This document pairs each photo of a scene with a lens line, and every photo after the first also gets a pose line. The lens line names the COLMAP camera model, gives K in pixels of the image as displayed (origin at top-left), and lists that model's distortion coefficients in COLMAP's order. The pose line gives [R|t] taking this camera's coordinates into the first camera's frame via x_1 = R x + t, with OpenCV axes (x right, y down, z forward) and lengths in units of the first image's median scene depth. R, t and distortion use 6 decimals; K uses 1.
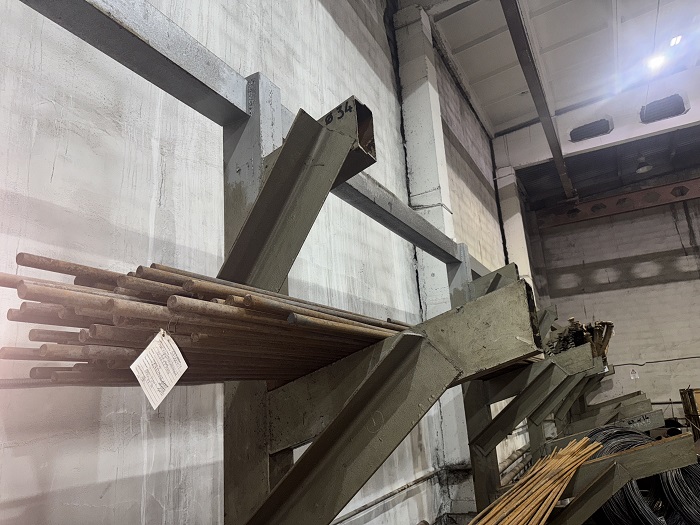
lens RADIAL K [[496.3, 0, 350.0], [0, 496.3, 262.5], [0, 0, 1]] dist [0.083662, -0.126912]
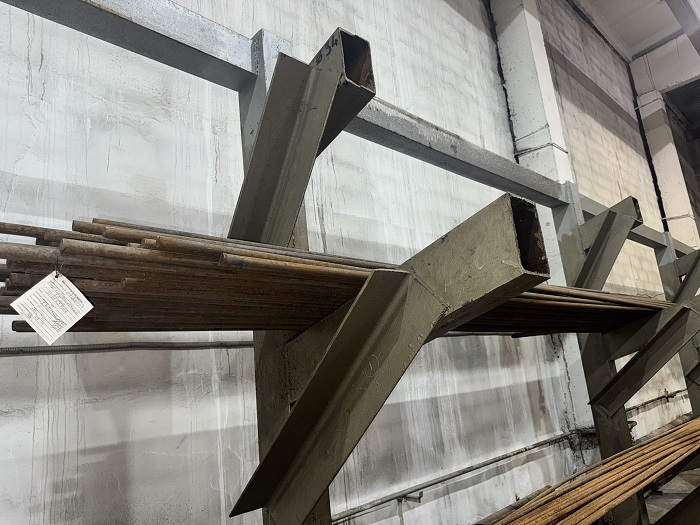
lens RADIAL K [[502.4, 0, 342.6], [0, 502.4, 263.1], [0, 0, 1]] dist [0.010283, -0.024882]
pose [[0.952591, -0.095847, -0.288761, 0.175313], [0.111422, 0.993048, 0.037953, 0.048997], [0.283116, -0.068328, 0.956649, 0.053815]]
